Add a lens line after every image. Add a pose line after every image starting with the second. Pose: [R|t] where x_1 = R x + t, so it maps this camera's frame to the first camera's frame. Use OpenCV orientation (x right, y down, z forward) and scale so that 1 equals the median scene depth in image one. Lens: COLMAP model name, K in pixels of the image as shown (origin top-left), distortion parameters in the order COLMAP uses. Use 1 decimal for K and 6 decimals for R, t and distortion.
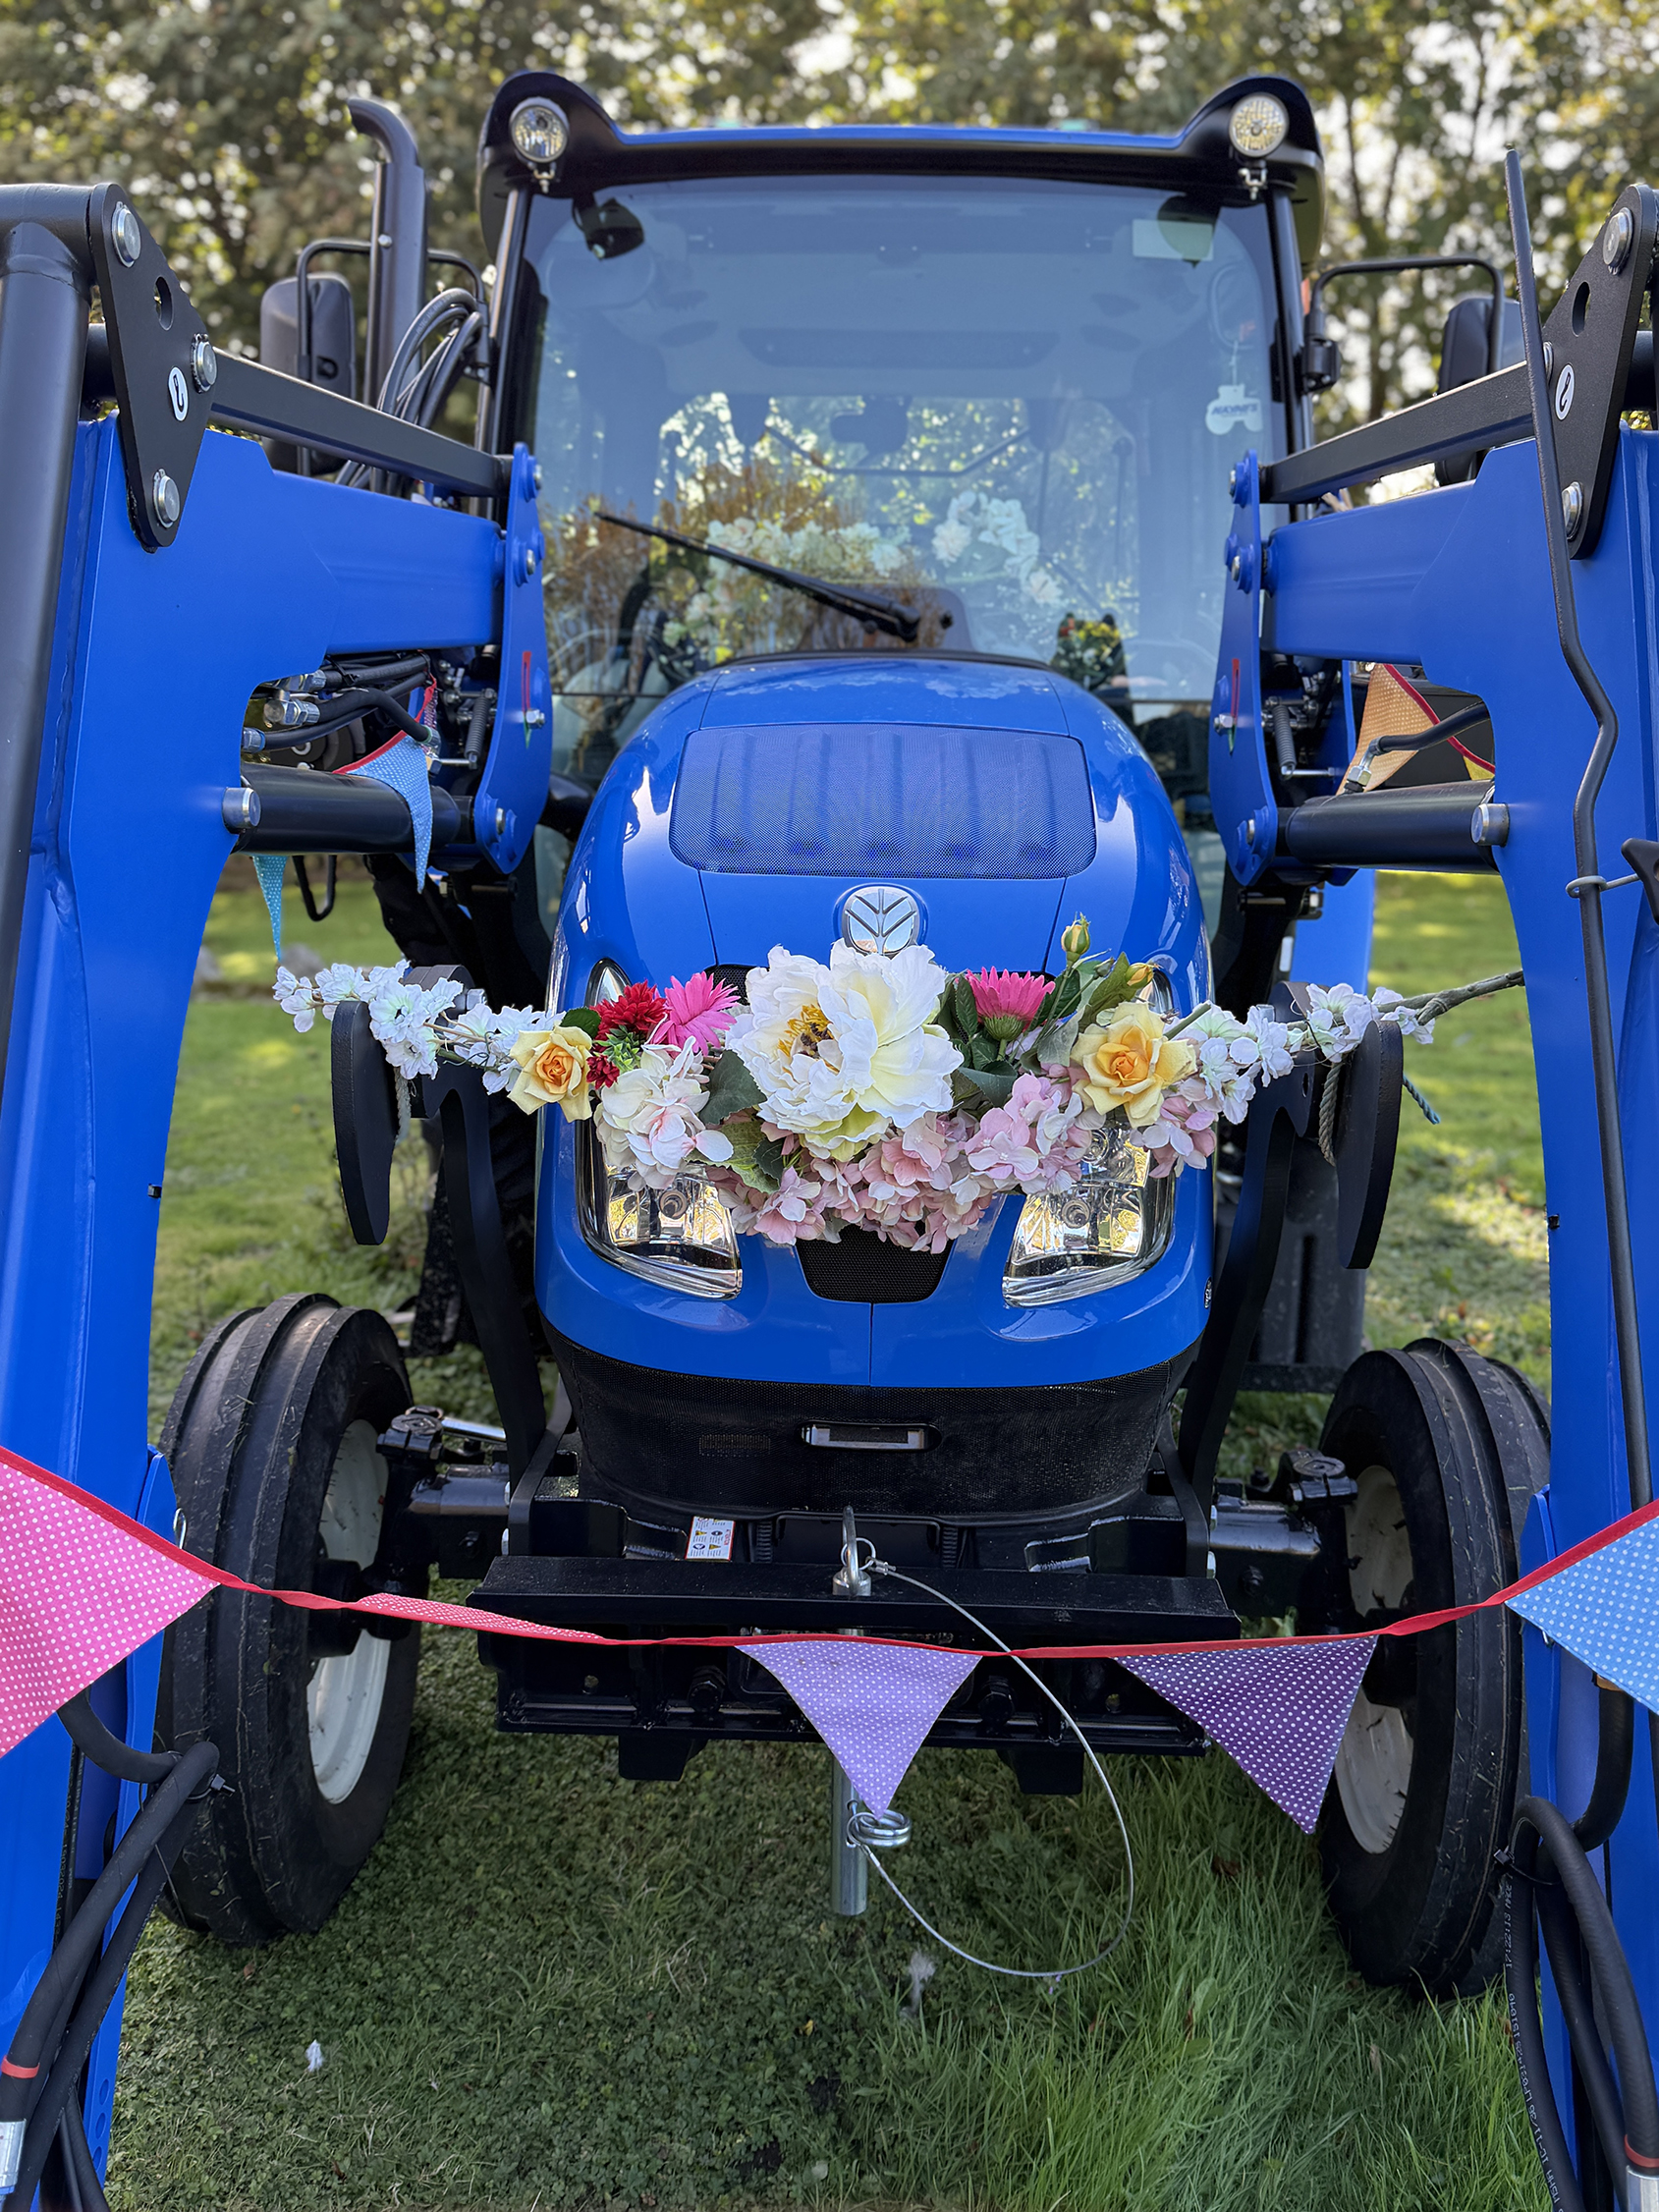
lens RADIAL K [[1886.4, 0, 829.5], [0, 1886.4, 1106.0], [0, 0, 1]] dist [0.157080, -0.353089]
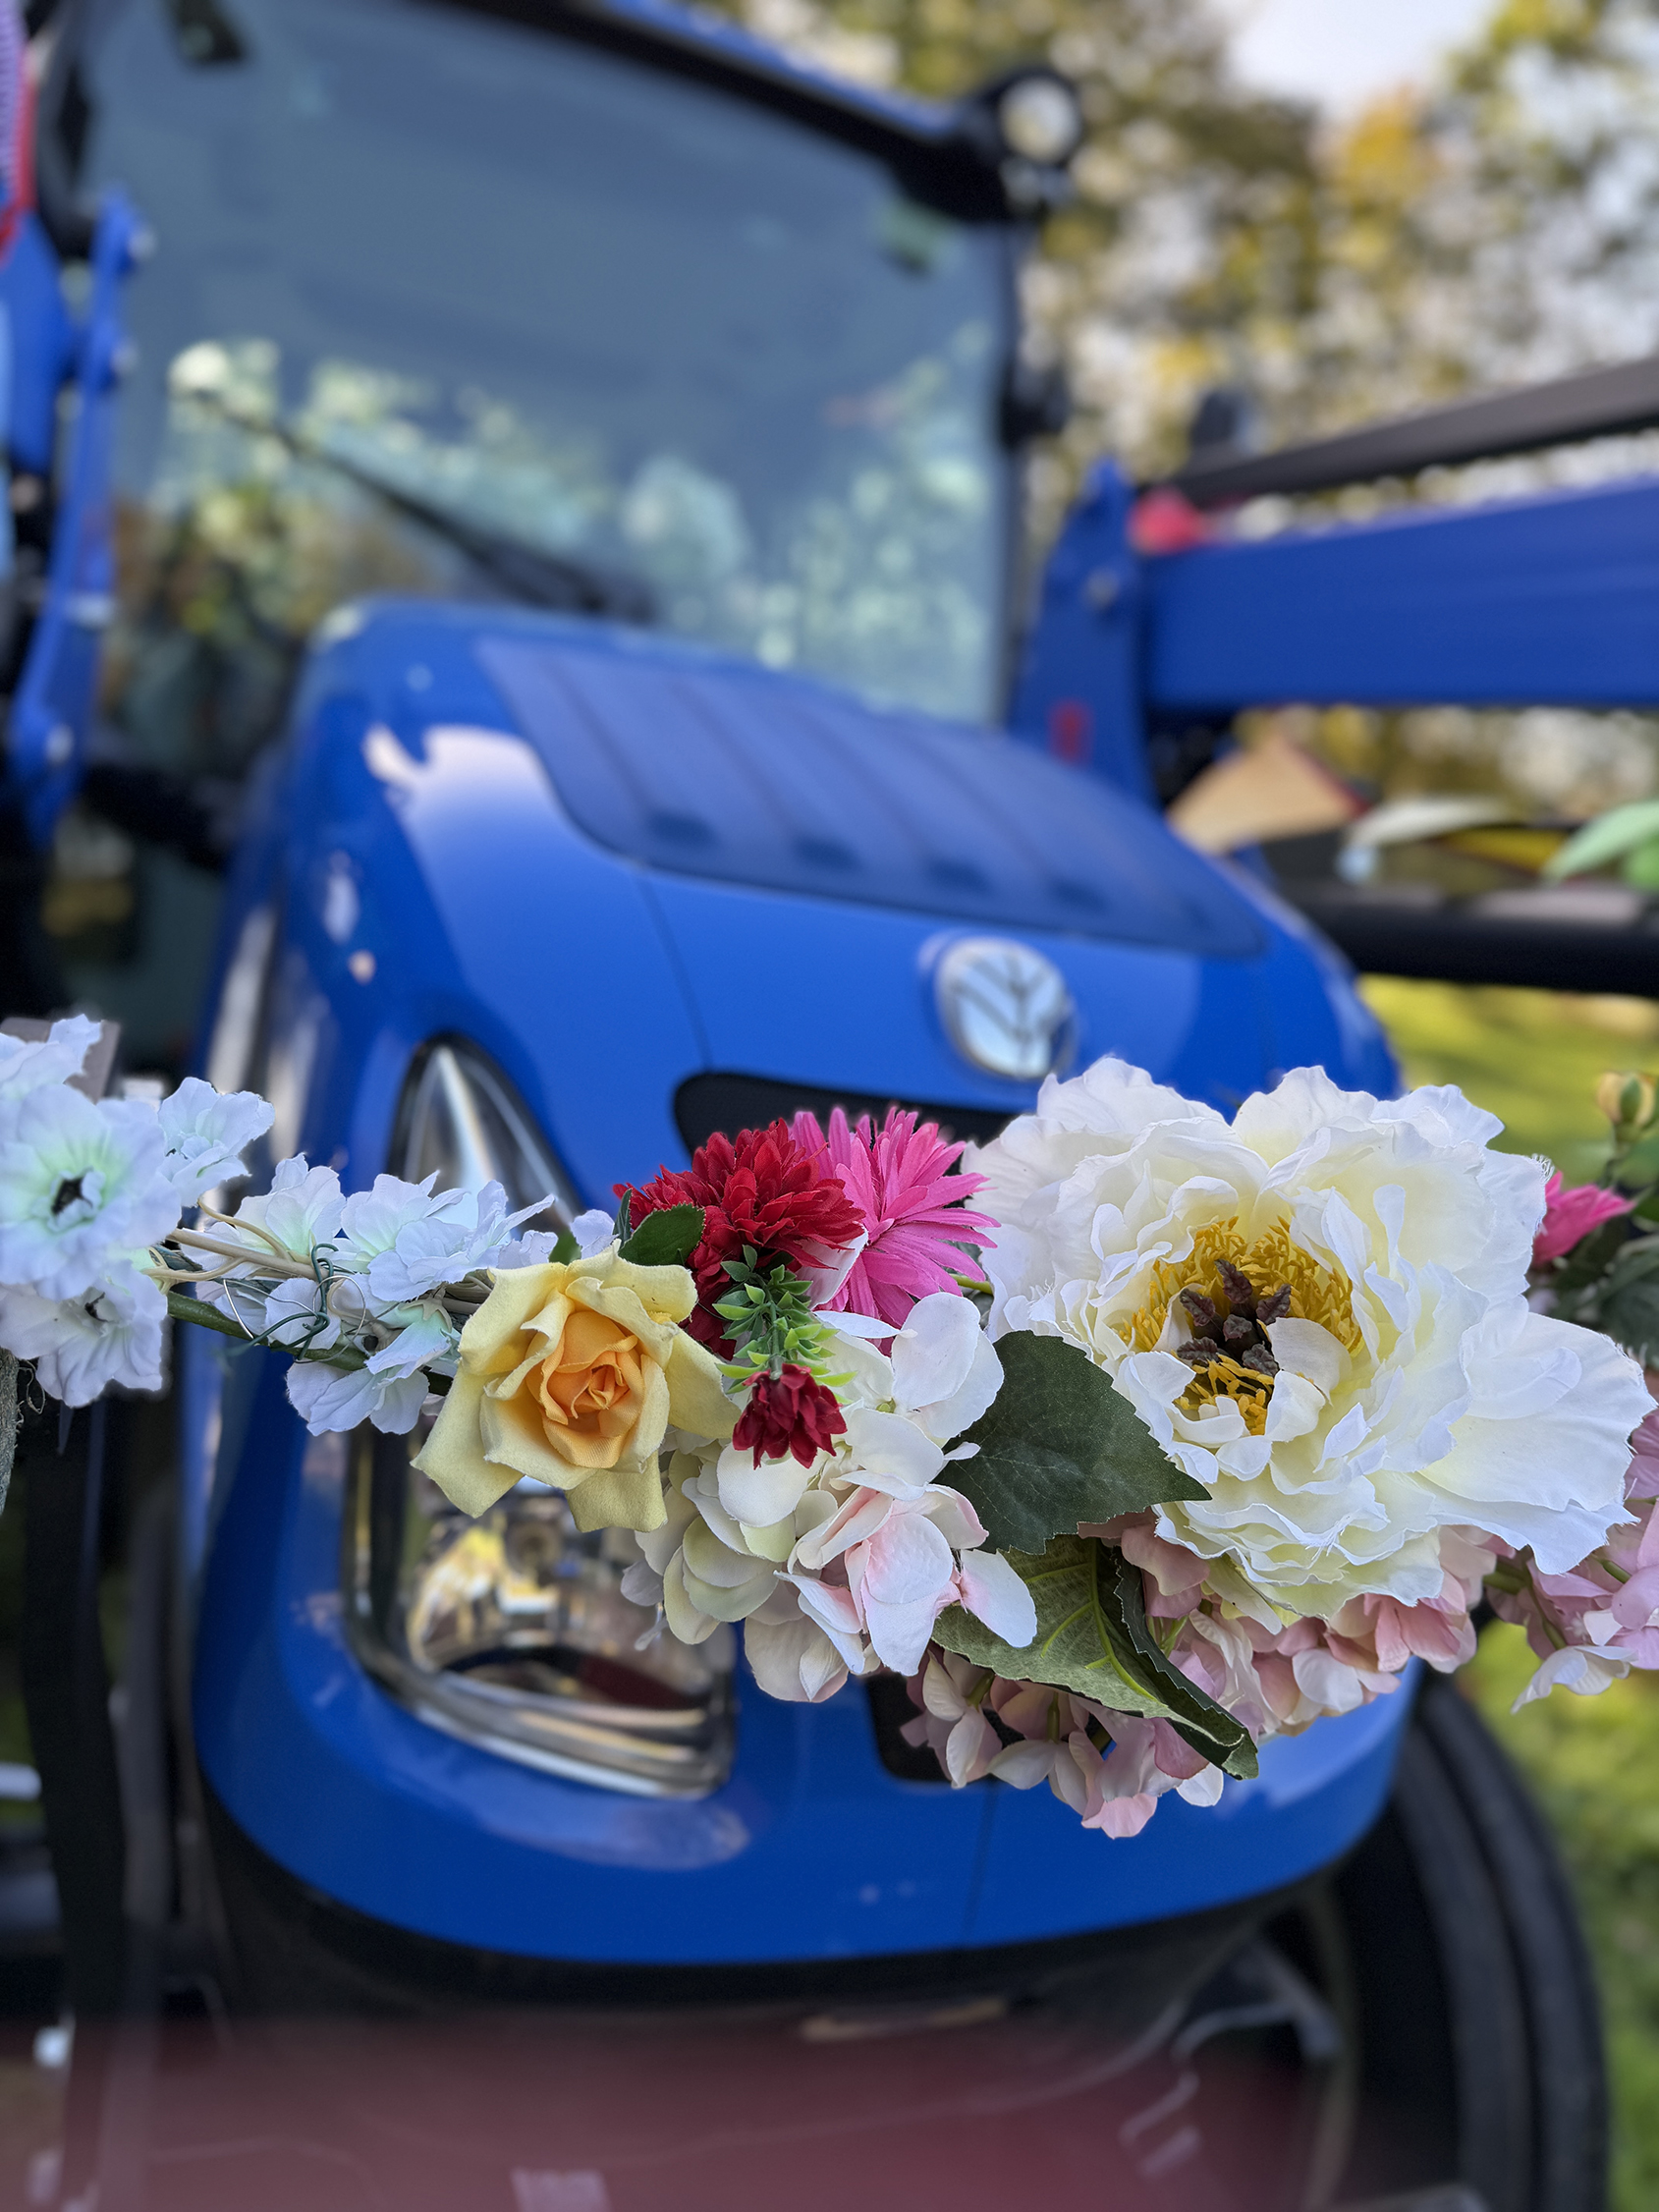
lens RADIAL K [[1498.0, 0, 829.5], [0, 1498.0, 1106.0], [0, 0, 1]] dist [-0.004715, -0.001910]
pose [[0.887061, 0.075297, 0.455469, -0.199167], [-0.066765, 0.997161, -0.034820, -0.053735], [-0.456798, 0.000478, 0.889570, 0.650892]]
